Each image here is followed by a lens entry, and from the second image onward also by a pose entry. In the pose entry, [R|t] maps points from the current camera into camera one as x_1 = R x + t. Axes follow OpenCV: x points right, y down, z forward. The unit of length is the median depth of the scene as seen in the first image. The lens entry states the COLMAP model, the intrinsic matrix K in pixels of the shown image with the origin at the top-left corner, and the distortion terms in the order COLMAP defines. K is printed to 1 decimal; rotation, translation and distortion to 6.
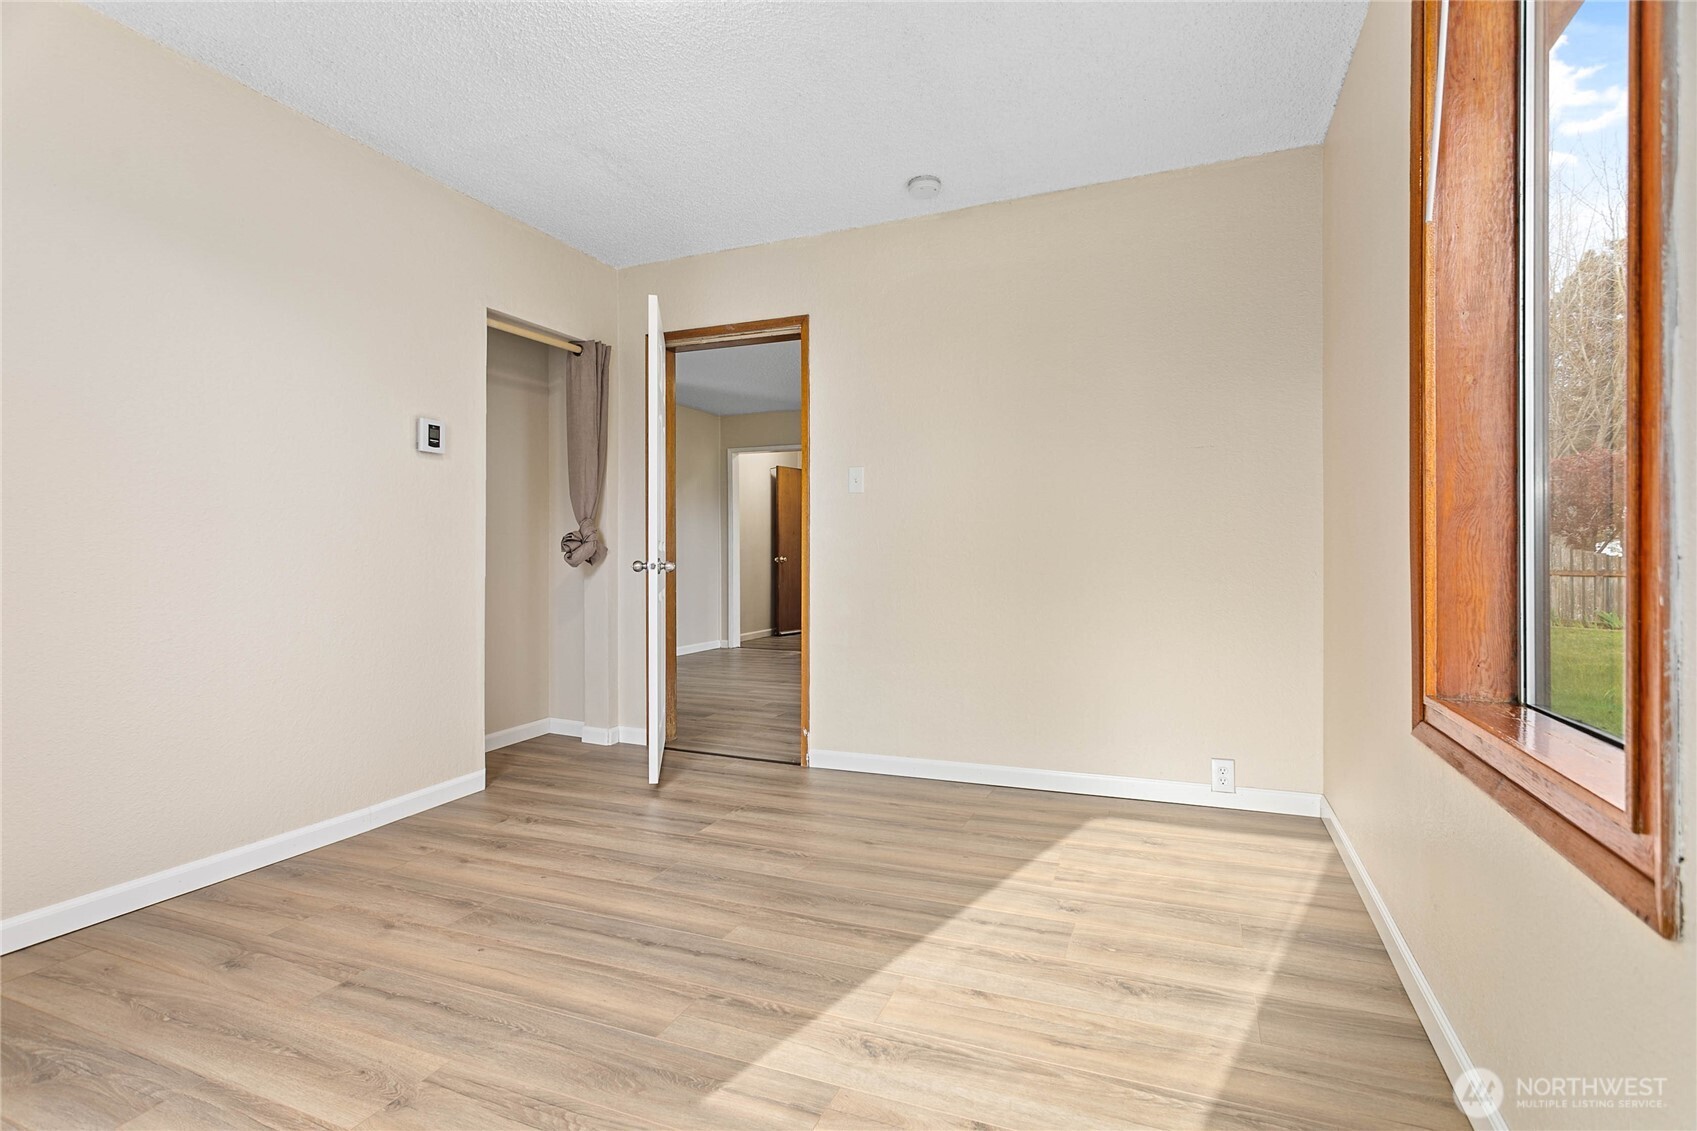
lens RADIAL K [[806.0, 0, 849.4], [0, 806.0, 564.7], [0, 0, 1]] dist [0.001205, 0.001862]
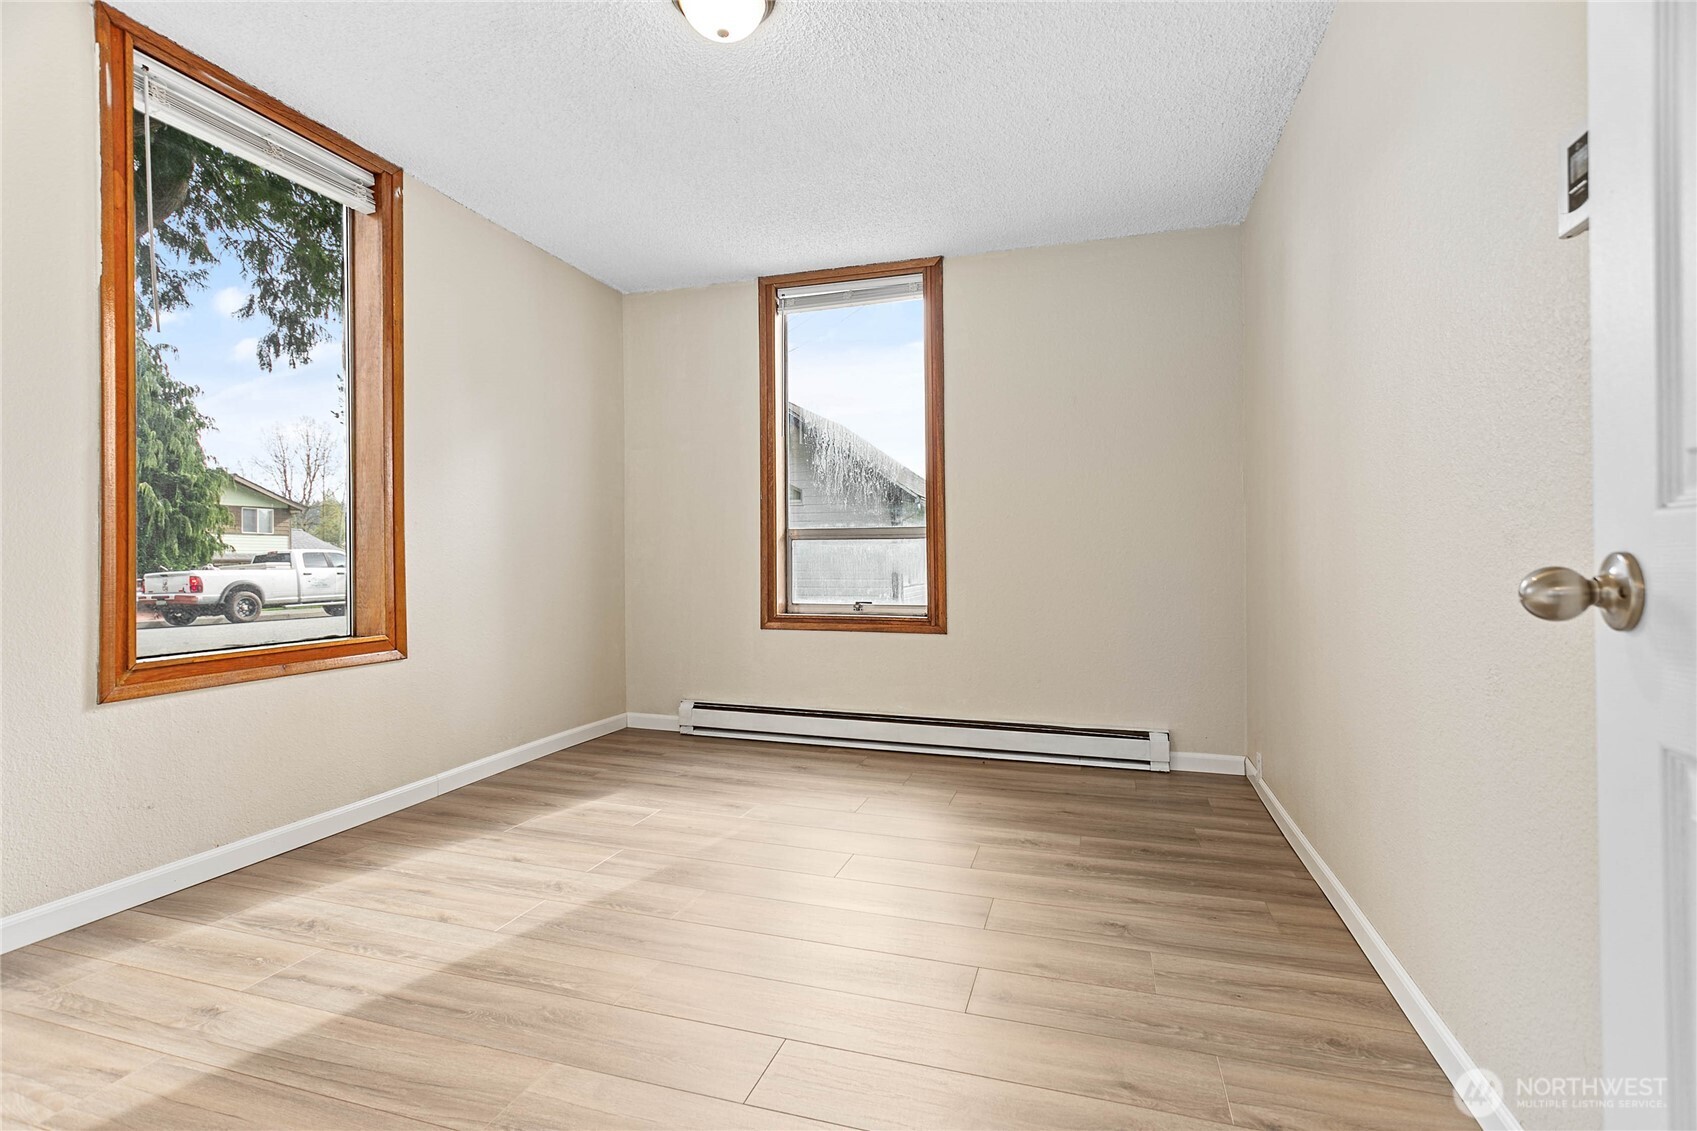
lens RADIAL K [[806.0, 0, 846.0], [0, 806.0, 557.6], [0, 0, 1]] dist [0.001205, 0.001862]
pose [[-0.995967, 0.009266, -0.089239, -0.300113], [0.008833, 0.999947, 0.005239, -0.012585], [0.089282, 0.004429, -0.995997, 2.008741]]
